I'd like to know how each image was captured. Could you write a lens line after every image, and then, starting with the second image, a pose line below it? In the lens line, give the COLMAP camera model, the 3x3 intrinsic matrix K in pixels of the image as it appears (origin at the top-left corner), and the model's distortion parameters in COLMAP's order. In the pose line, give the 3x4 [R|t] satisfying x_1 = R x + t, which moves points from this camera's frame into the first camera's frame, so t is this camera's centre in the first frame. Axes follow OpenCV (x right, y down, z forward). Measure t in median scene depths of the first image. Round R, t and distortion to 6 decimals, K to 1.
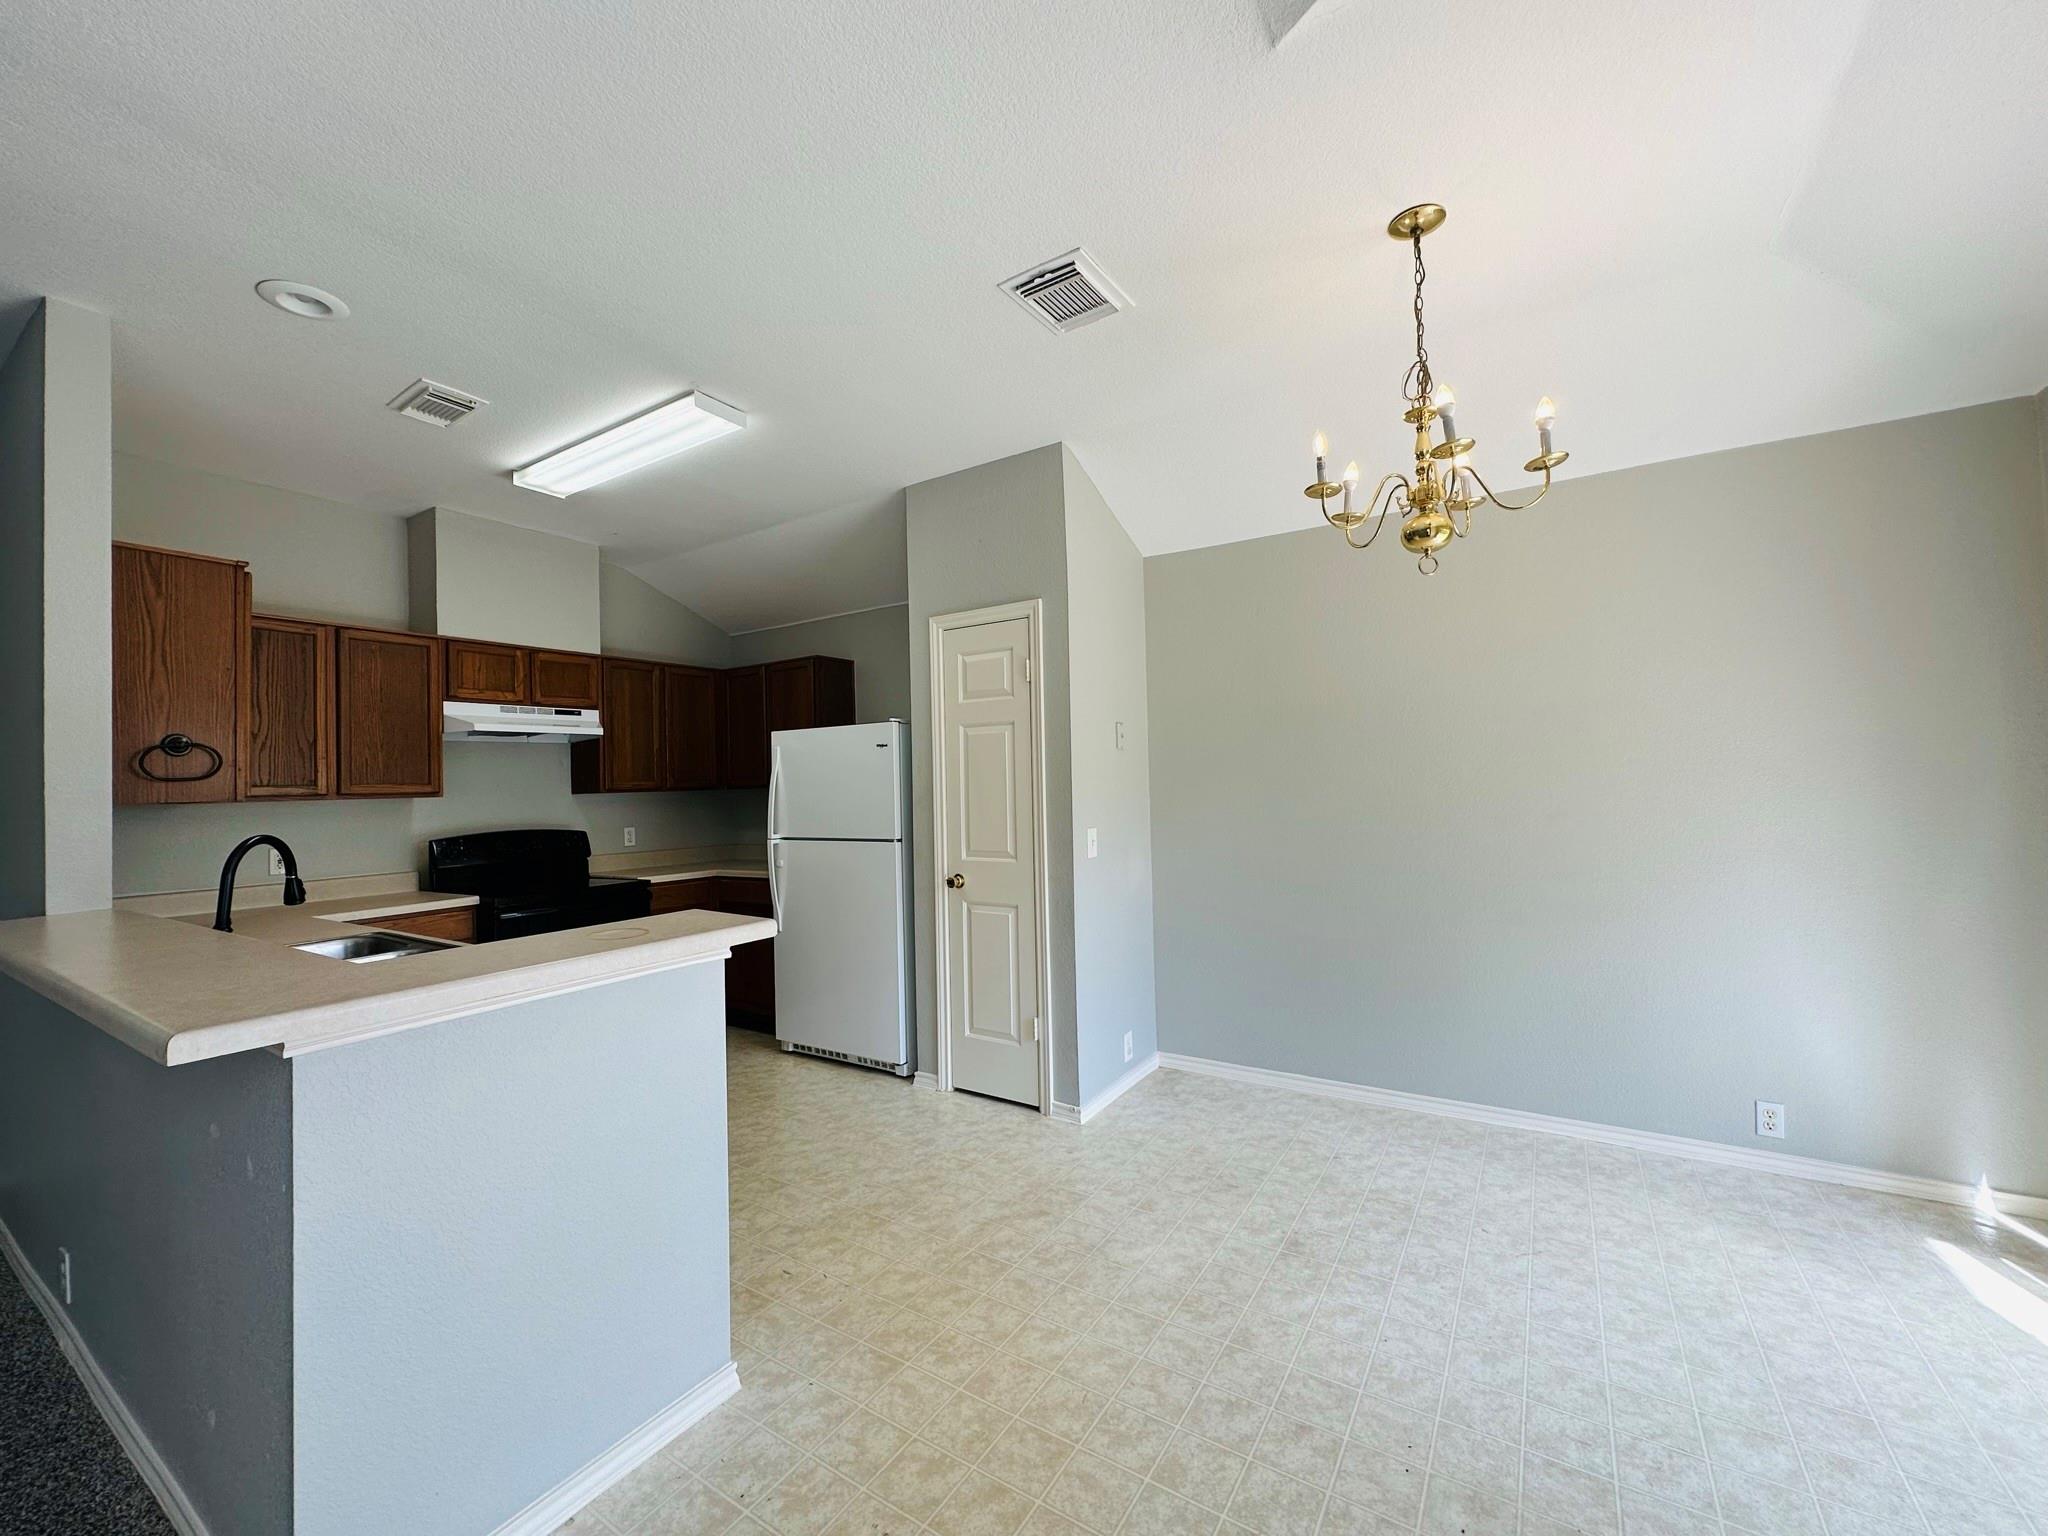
lens RADIAL K [[815.8, 0, 1020.5], [0, 815.8, 769.1], [0, 0, 1]] dist [-0.001039, 0.000242]
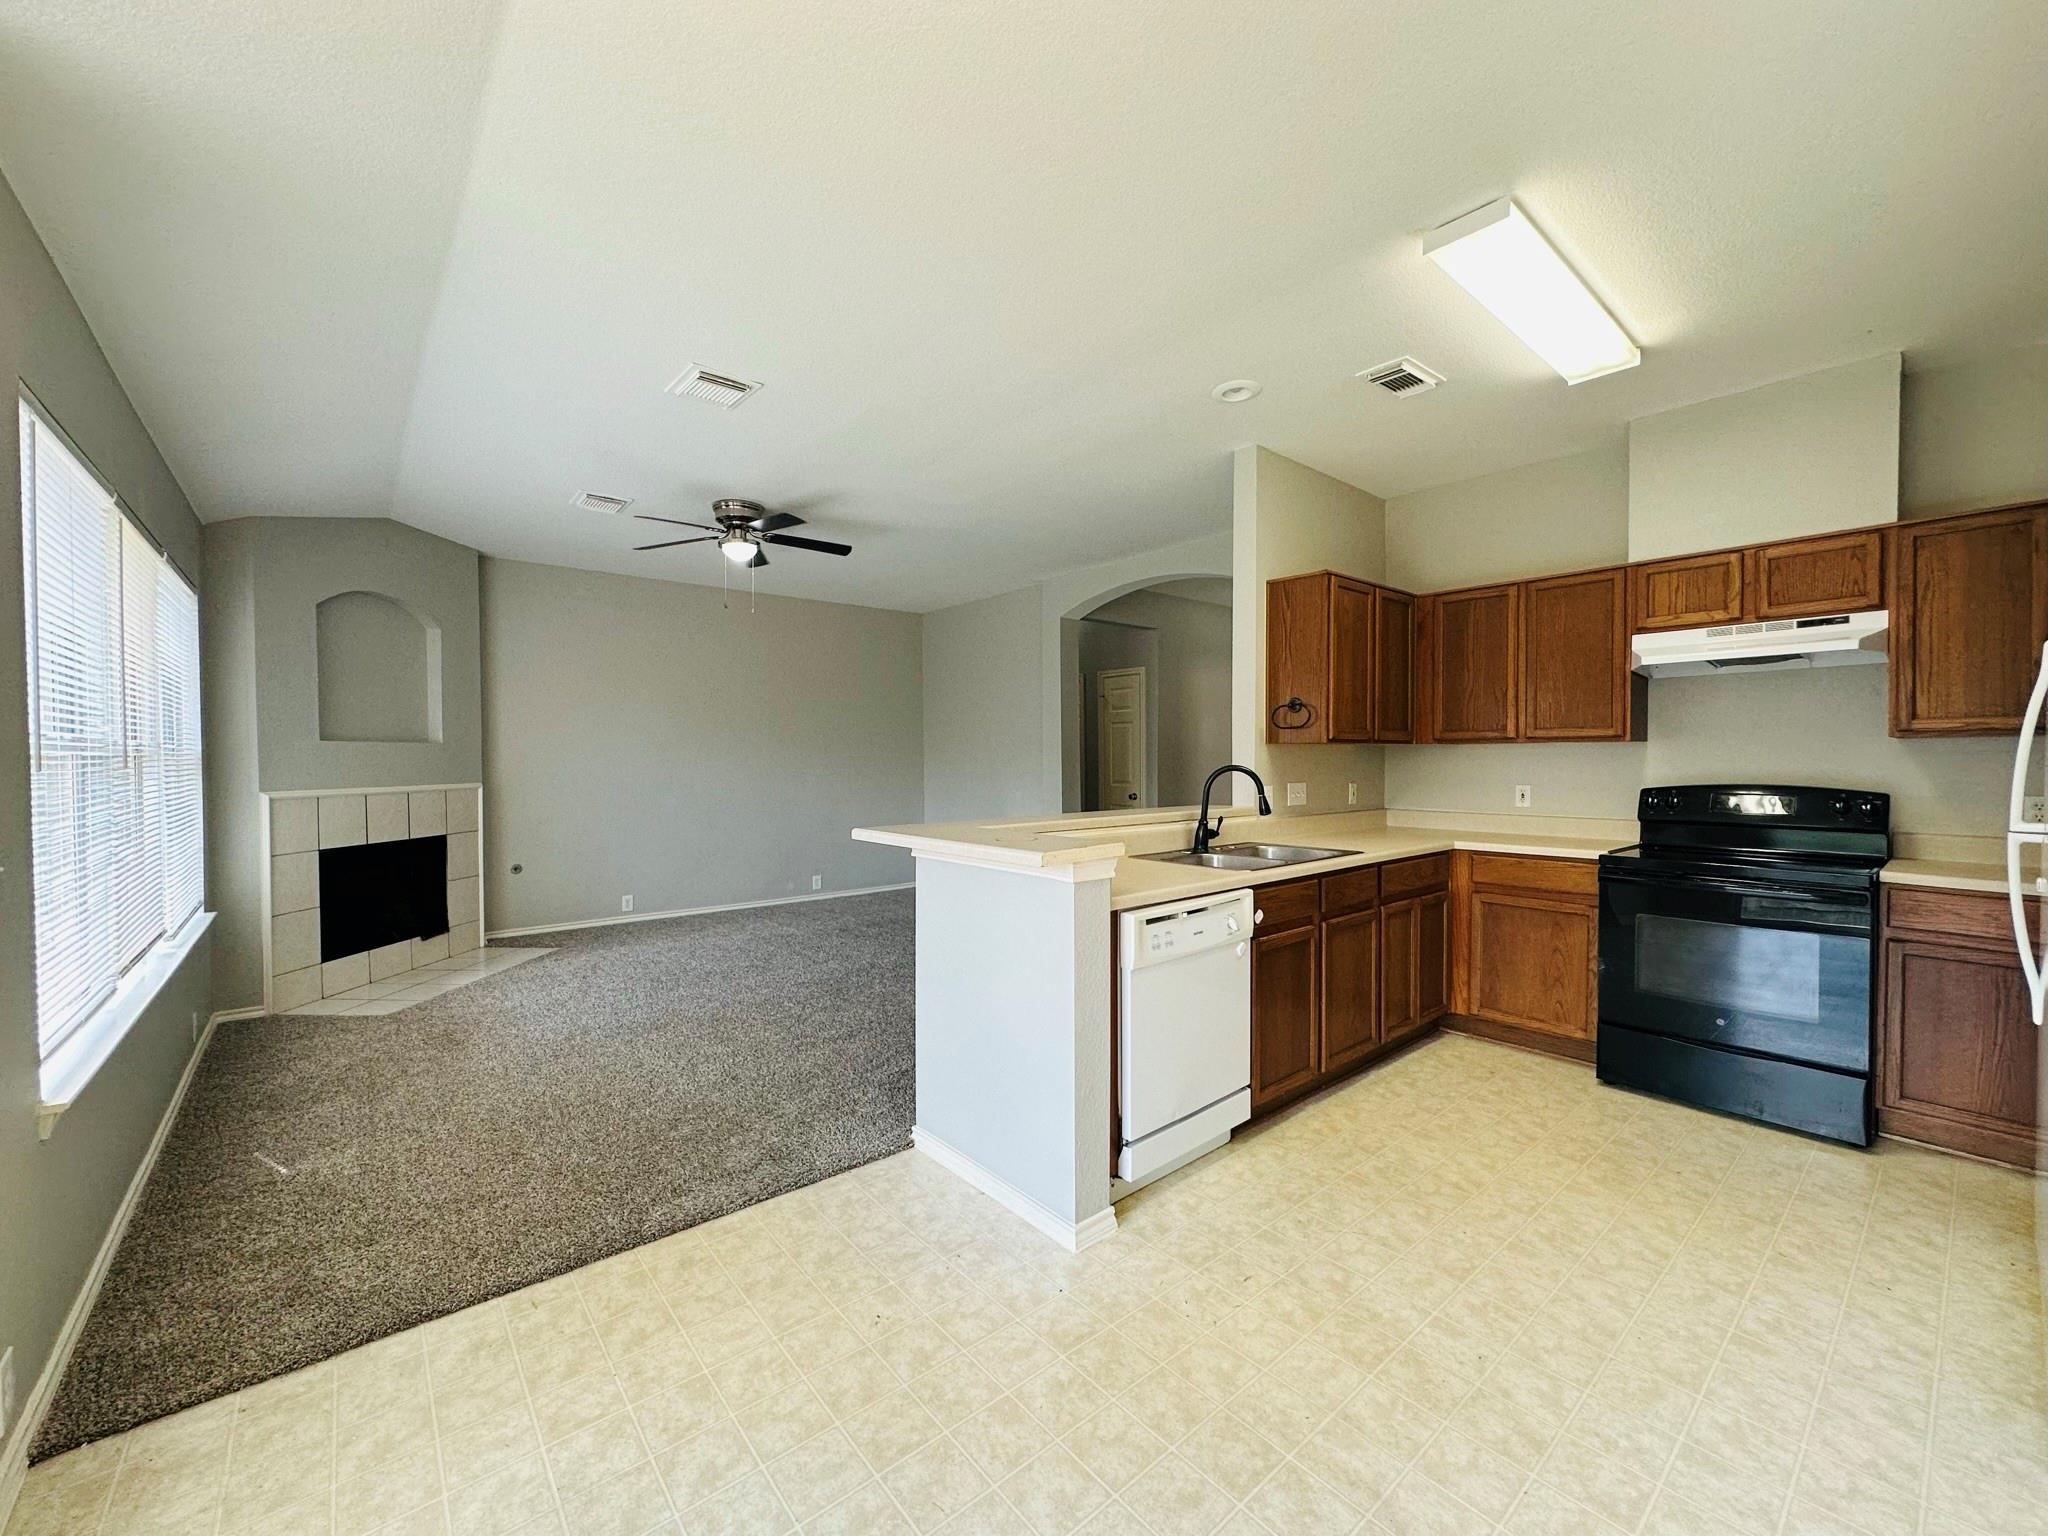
lens RADIAL K [[816.8, 0, 1022.7], [0, 816.8, 768.1], [0, 0, 1]] dist [-0.002763, 0.000627]
pose [[-0.292784, 0.039114, -0.955378, 0.384746], [0.028827, 0.999070, 0.032068, 0.016479], [0.955744, -0.018152, -0.293639, 0.651480]]
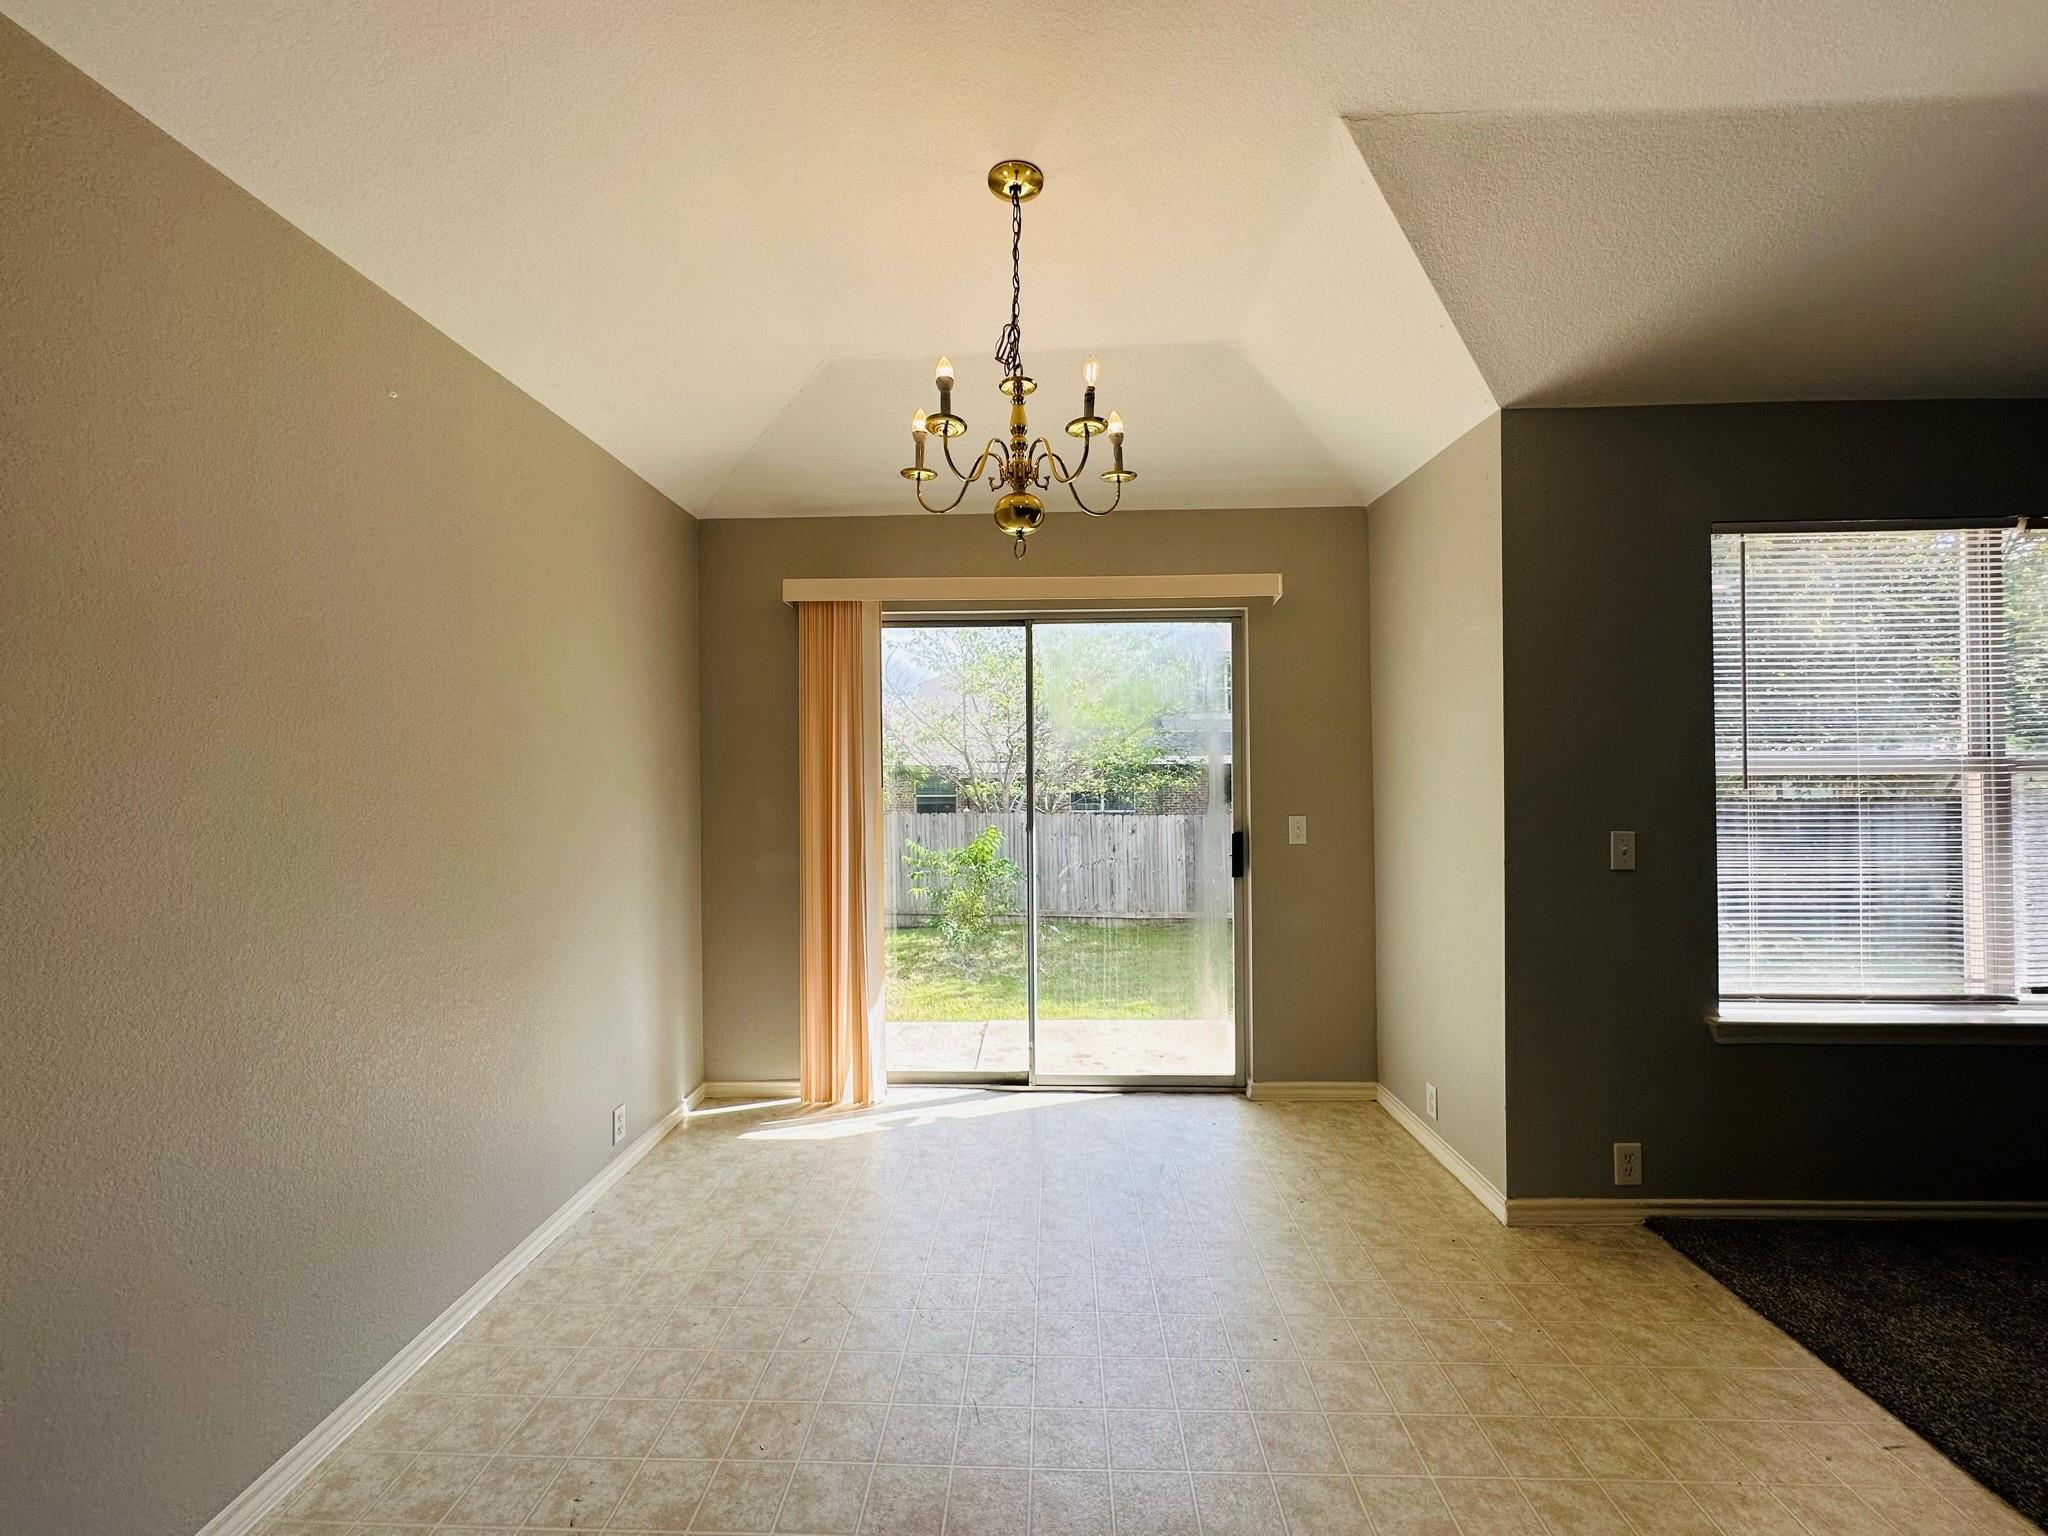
lens RADIAL K [[816.8, 0, 1022.7], [0, 816.8, 768.1], [0, 0, 1]] dist [-0.002763, 0.000627]
pose [[-0.514540, 0.035660, 0.856724, -0.165908], [0.005467, 0.999251, -0.038309, 0.022262], [-0.857449, -0.015028, -0.514350, 0.818268]]
